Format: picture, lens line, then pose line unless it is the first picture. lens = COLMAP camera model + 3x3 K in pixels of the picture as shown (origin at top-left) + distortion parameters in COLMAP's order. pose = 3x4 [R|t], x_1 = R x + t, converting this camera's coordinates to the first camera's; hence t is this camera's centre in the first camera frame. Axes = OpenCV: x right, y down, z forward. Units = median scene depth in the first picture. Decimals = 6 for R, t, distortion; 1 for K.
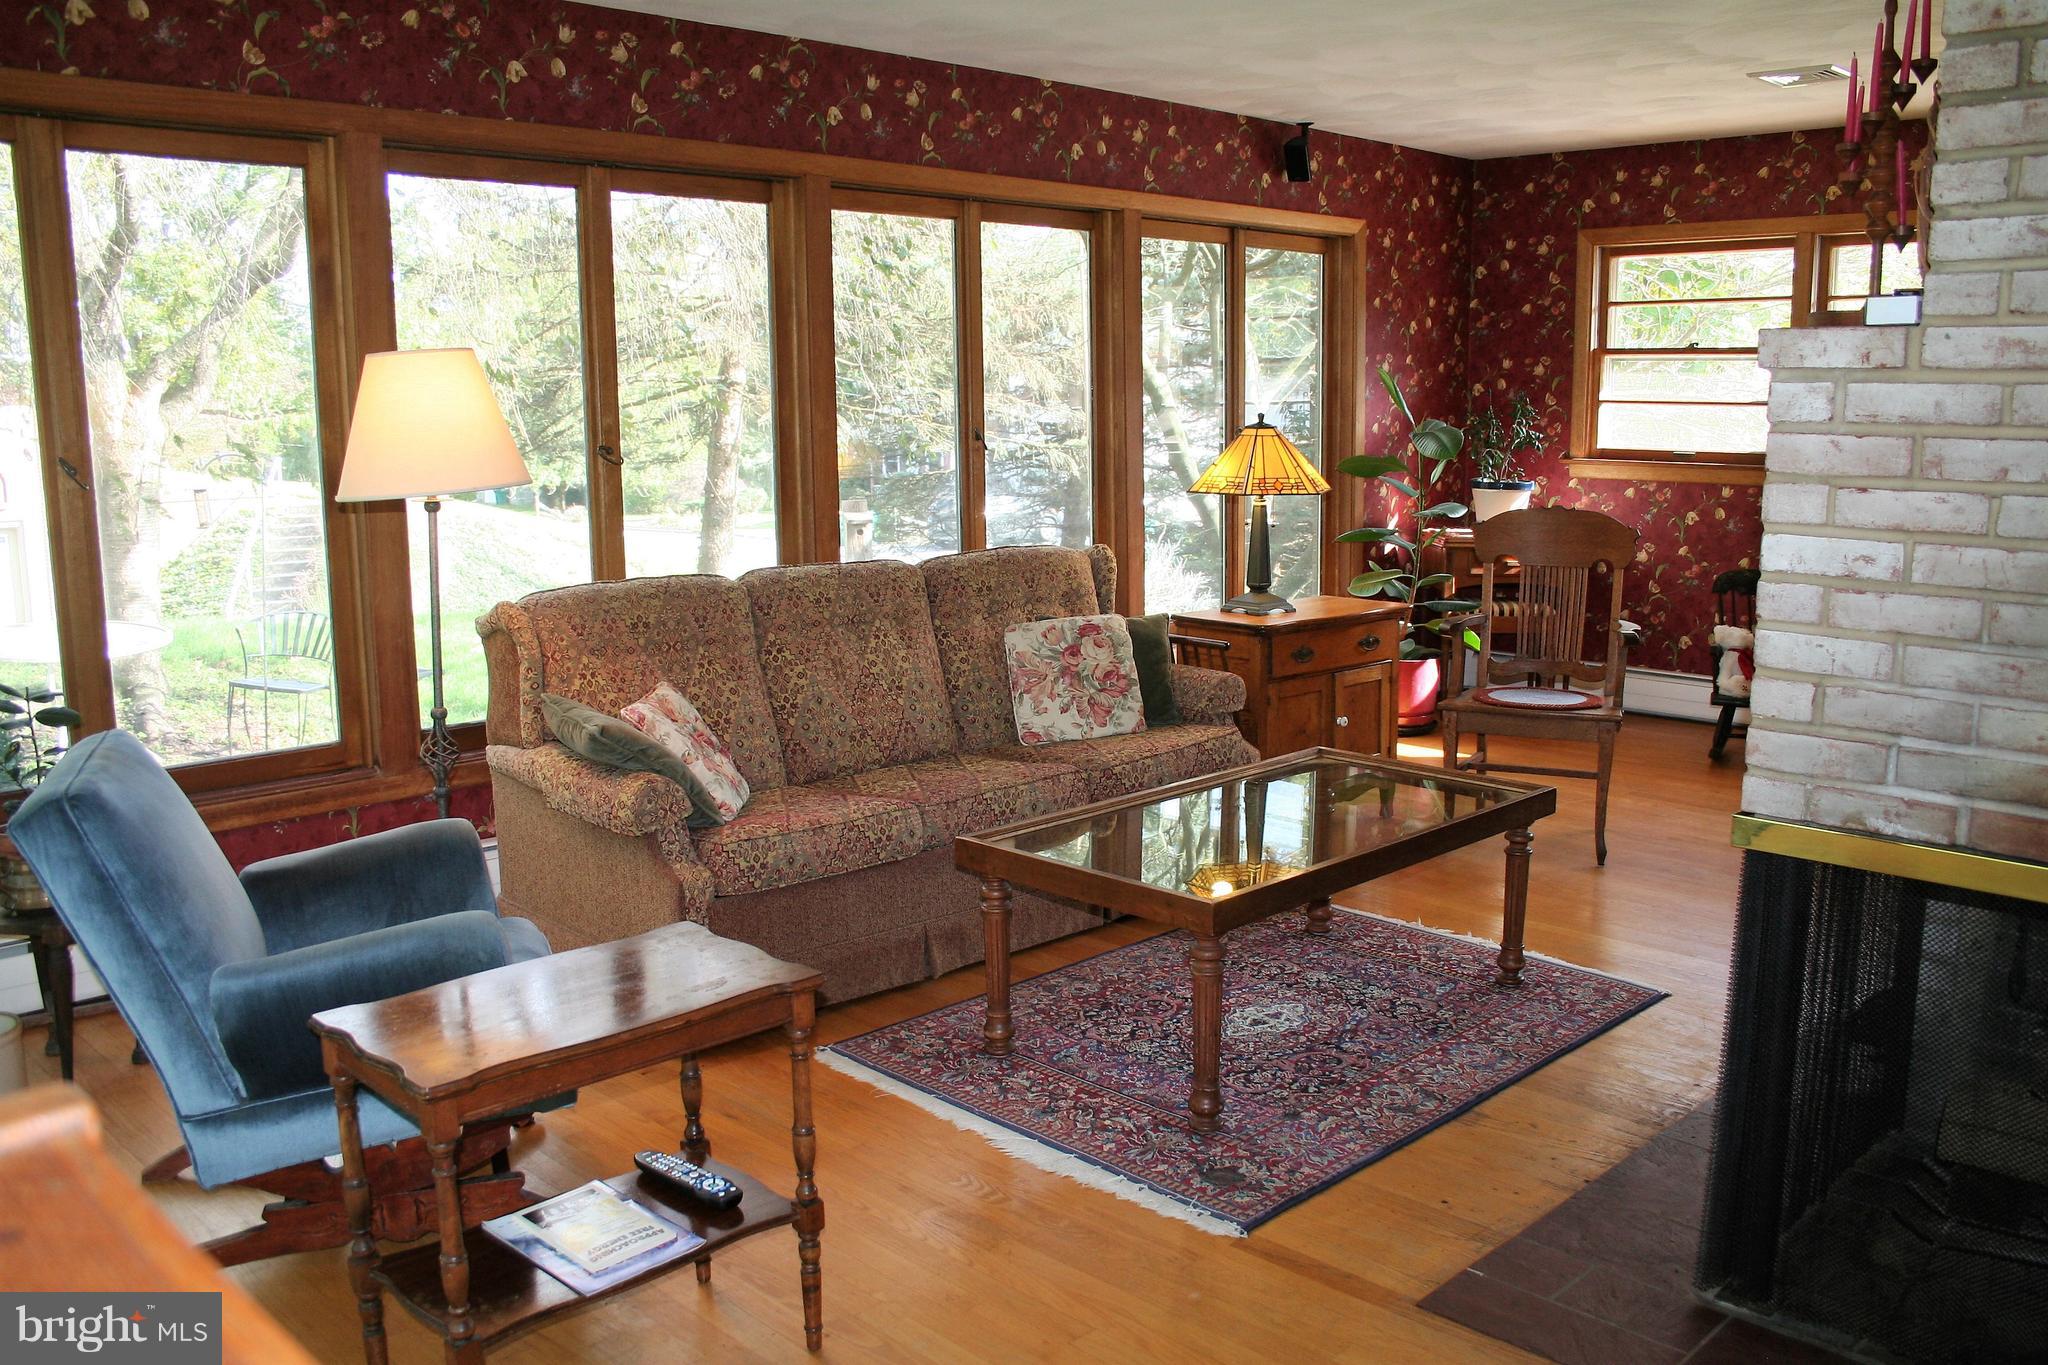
lens RADIAL K [[1713.9, 0, 1031.7], [0, 1713.9, 677.9], [0, 0, 1]] dist [-0.147054, 0.114184]
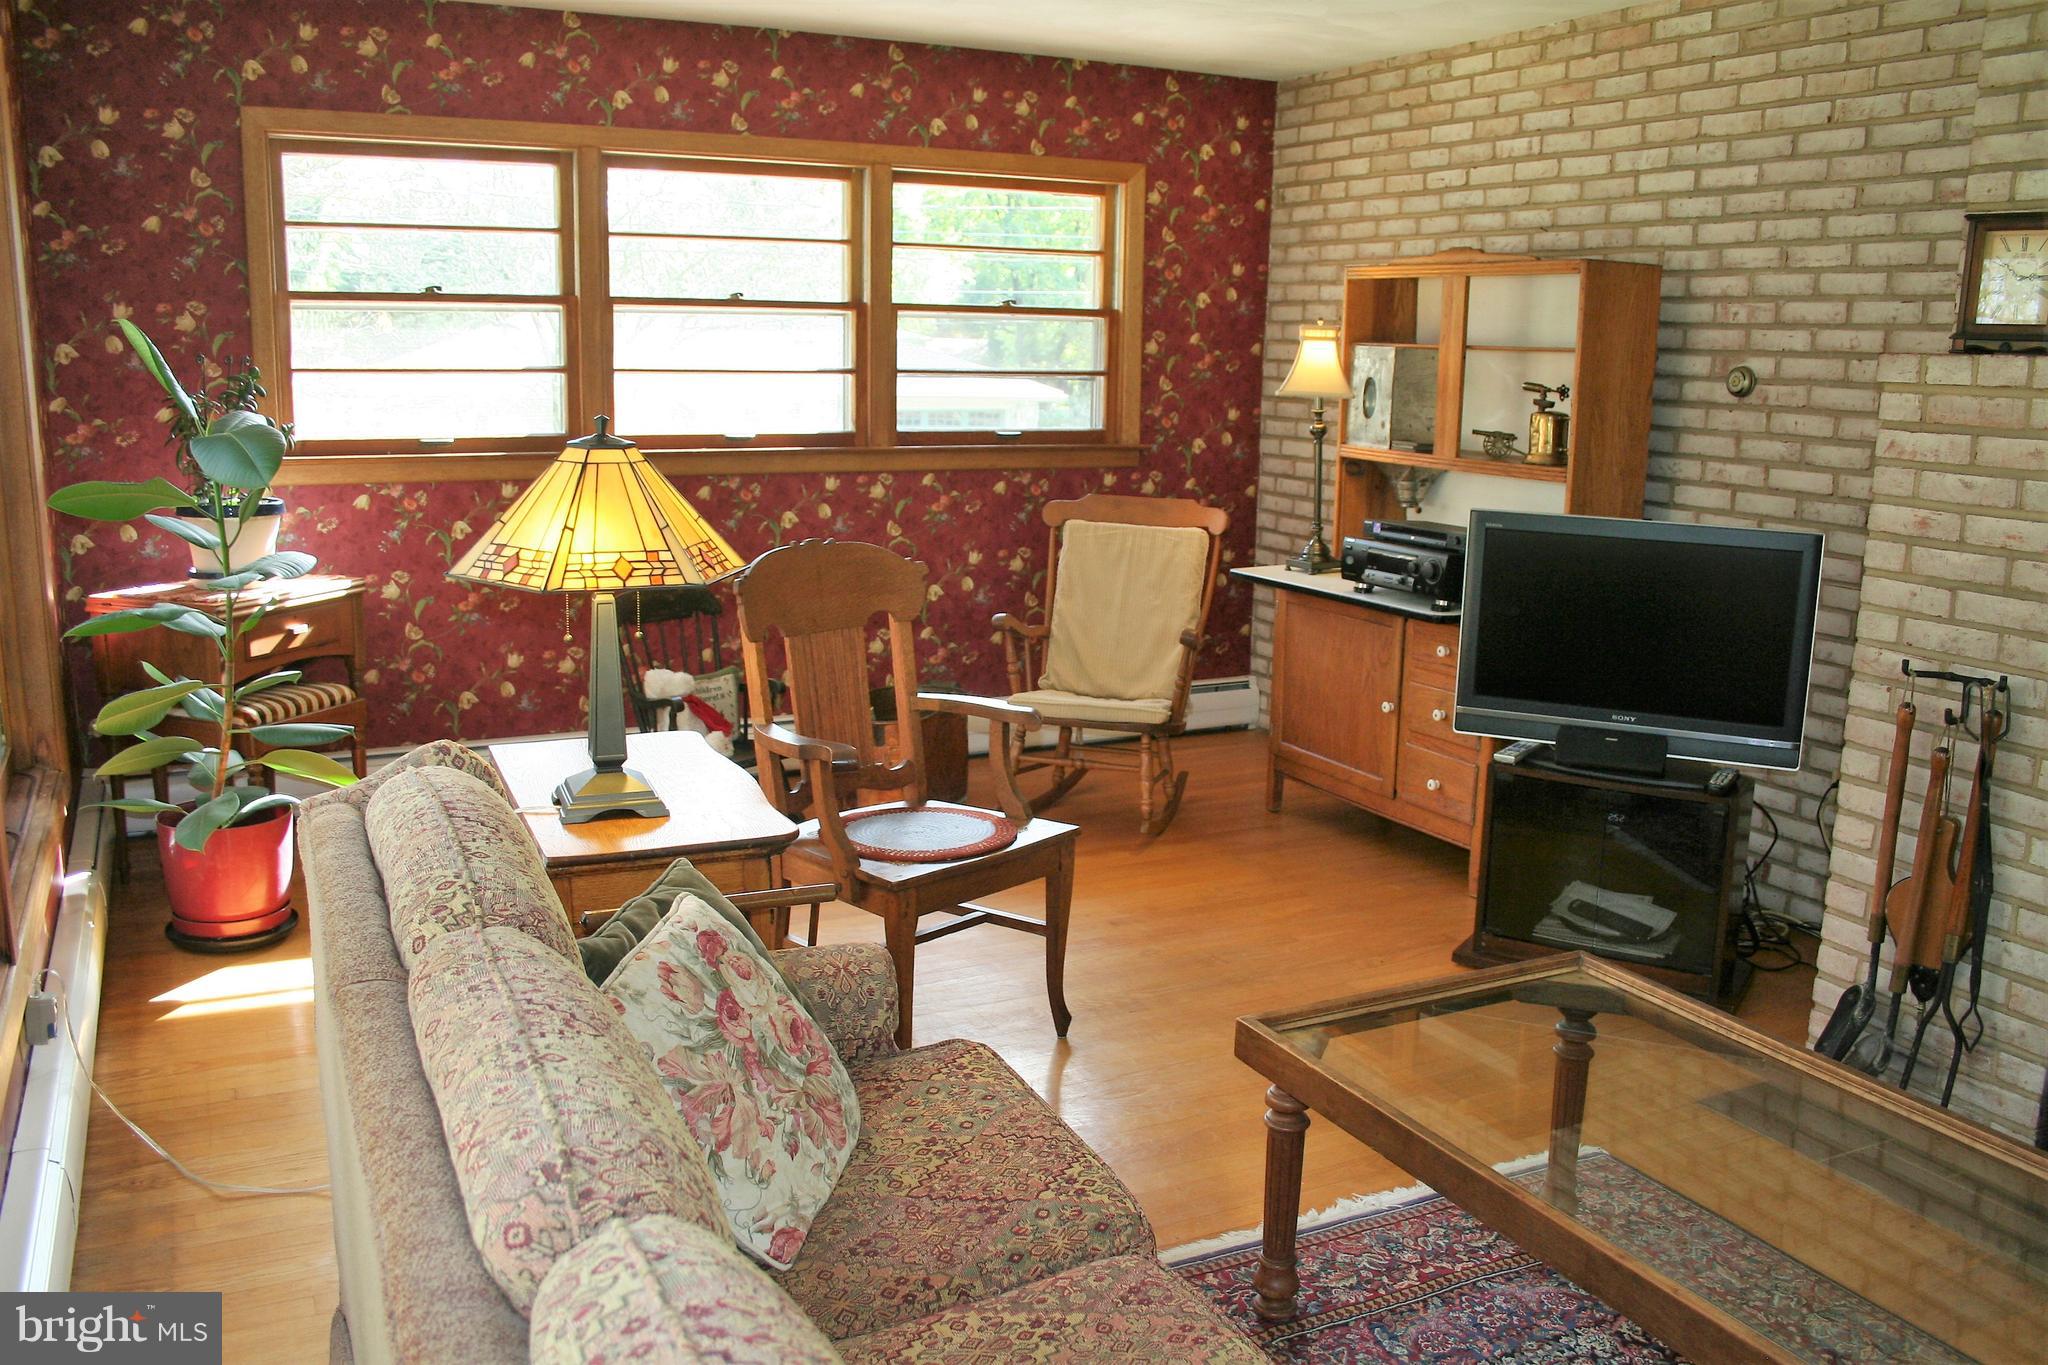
lens RADIAL K [[1713.9, 0, 1028.4], [0, 1713.9, 690.9], [0, 0, 1]] dist [-0.147054, 0.114184]
pose [[0.305567, -0.176321, 0.935703, -0.219683], [0.135296, 0.980774, 0.140631, -0.094120], [-0.942509, 0.083625, 0.323547, 0.527448]]
